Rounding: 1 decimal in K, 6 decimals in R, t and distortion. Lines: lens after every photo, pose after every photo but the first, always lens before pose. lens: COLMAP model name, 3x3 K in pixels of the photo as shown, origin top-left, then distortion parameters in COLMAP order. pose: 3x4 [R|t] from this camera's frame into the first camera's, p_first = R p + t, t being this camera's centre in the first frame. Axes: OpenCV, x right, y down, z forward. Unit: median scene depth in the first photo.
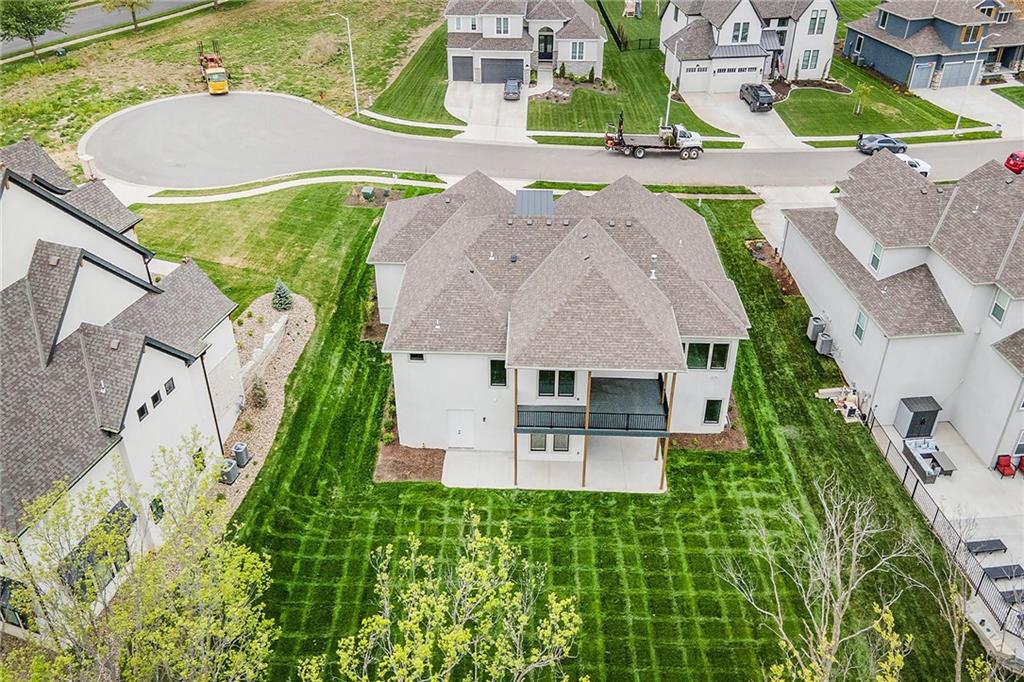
lens RADIAL K [[840.3, 0, 517.3], [0, 840.3, 231.4], [0, 0, 1]] dist [0.070413, 0.002493]
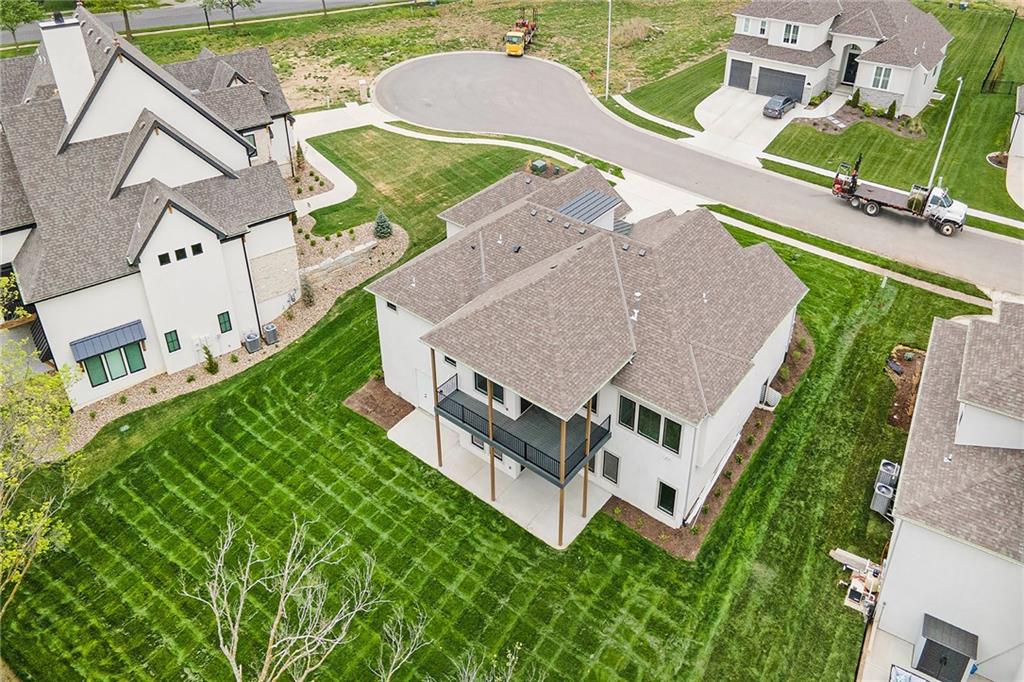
lens RADIAL K [[813.7, 0, 476.5], [0, 813.7, 228.0], [0, 0, 1]] dist [0.046548, 0.011637]
pose [[0.776454, 0.291996, -0.558442, 0.356866], [-0.288383, 0.952578, 0.097114, -0.051014], [0.560317, 0.085640, 0.823839, 0.160860]]
